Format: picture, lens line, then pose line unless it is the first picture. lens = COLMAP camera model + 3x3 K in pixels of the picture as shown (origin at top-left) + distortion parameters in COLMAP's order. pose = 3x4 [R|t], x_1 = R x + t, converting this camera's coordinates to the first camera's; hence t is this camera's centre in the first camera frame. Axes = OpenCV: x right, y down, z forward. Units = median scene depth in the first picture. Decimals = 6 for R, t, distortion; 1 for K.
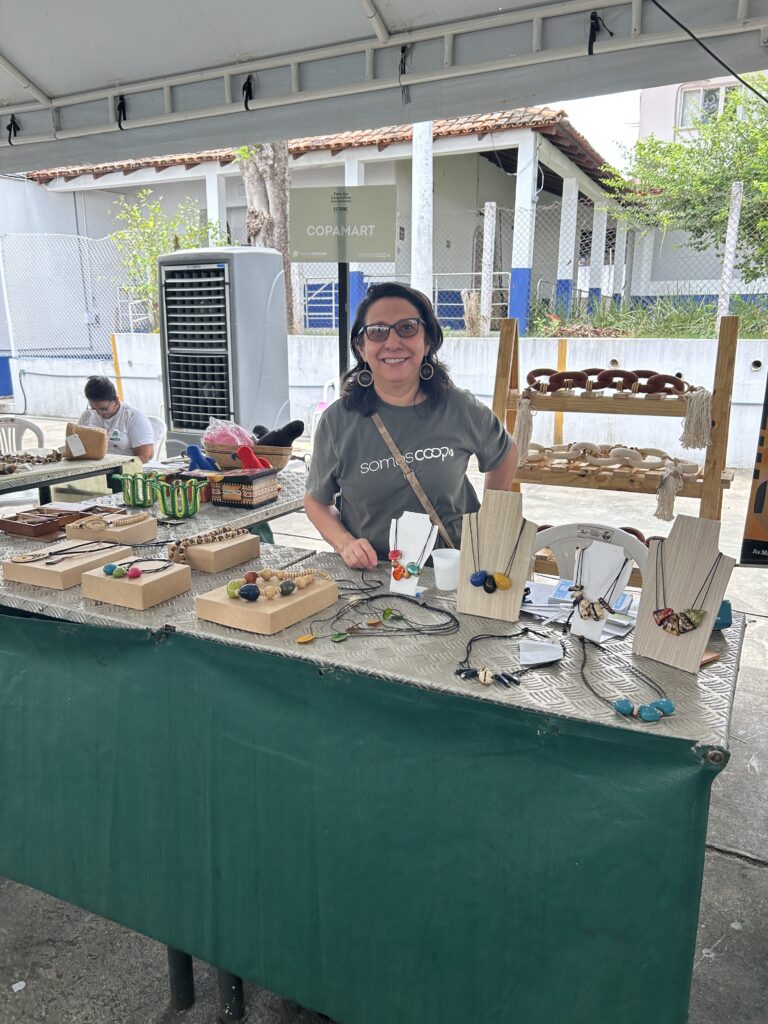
lens RADIAL K [[782.0, 0, 386.4], [0, 782.0, 517.7], [0, 0, 1]] dist [0.025081, -0.014539]
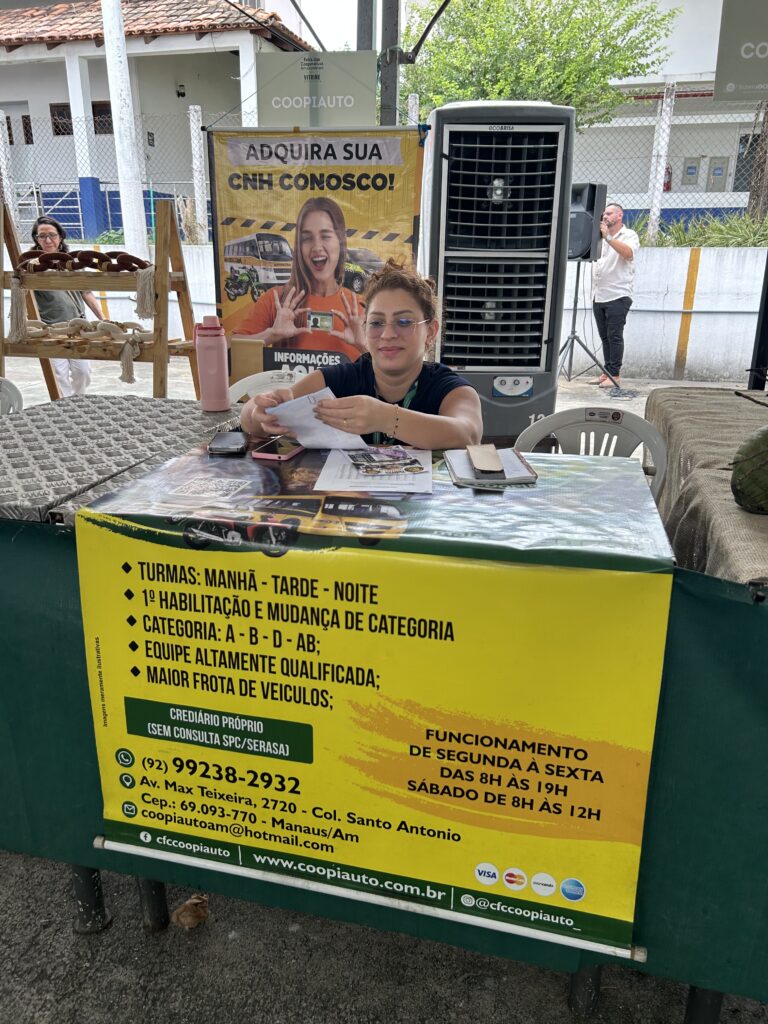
lens RADIAL K [[782.0, 0, 385.7], [0, 782.0, 515.3], [0, 0, 1]] dist [0.025081, -0.014539]
pose [[0.981138, -0.061680, 0.183205, 0.153096], [0.044896, 0.994522, 0.094391, 0.032050], [-0.188024, -0.084385, 0.978533, -0.067269]]
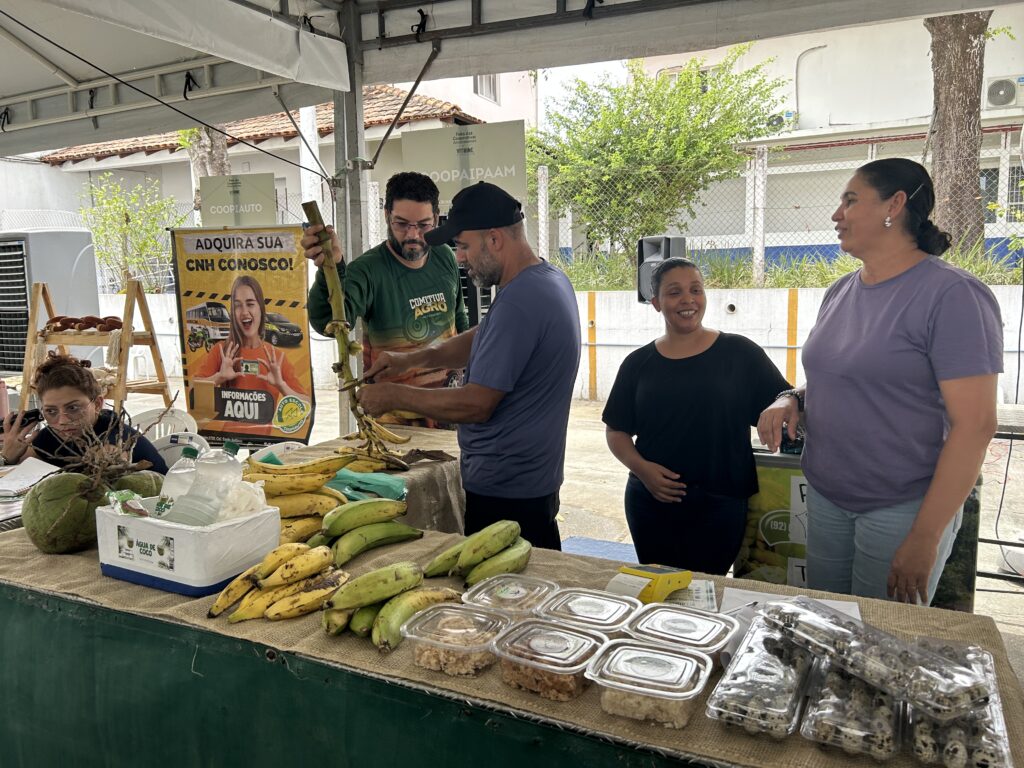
lens RADIAL K [[782.0, 0, 533.7], [0, 782.0, 392.4], [0, 0, 1]] dist [0.025081, -0.014539]
pose [[0.999723, -0.021365, 0.009890, 0.351370], [0.022230, 0.994964, -0.097741, 0.038199], [-0.007752, 0.097934, 0.995163, -0.151999]]
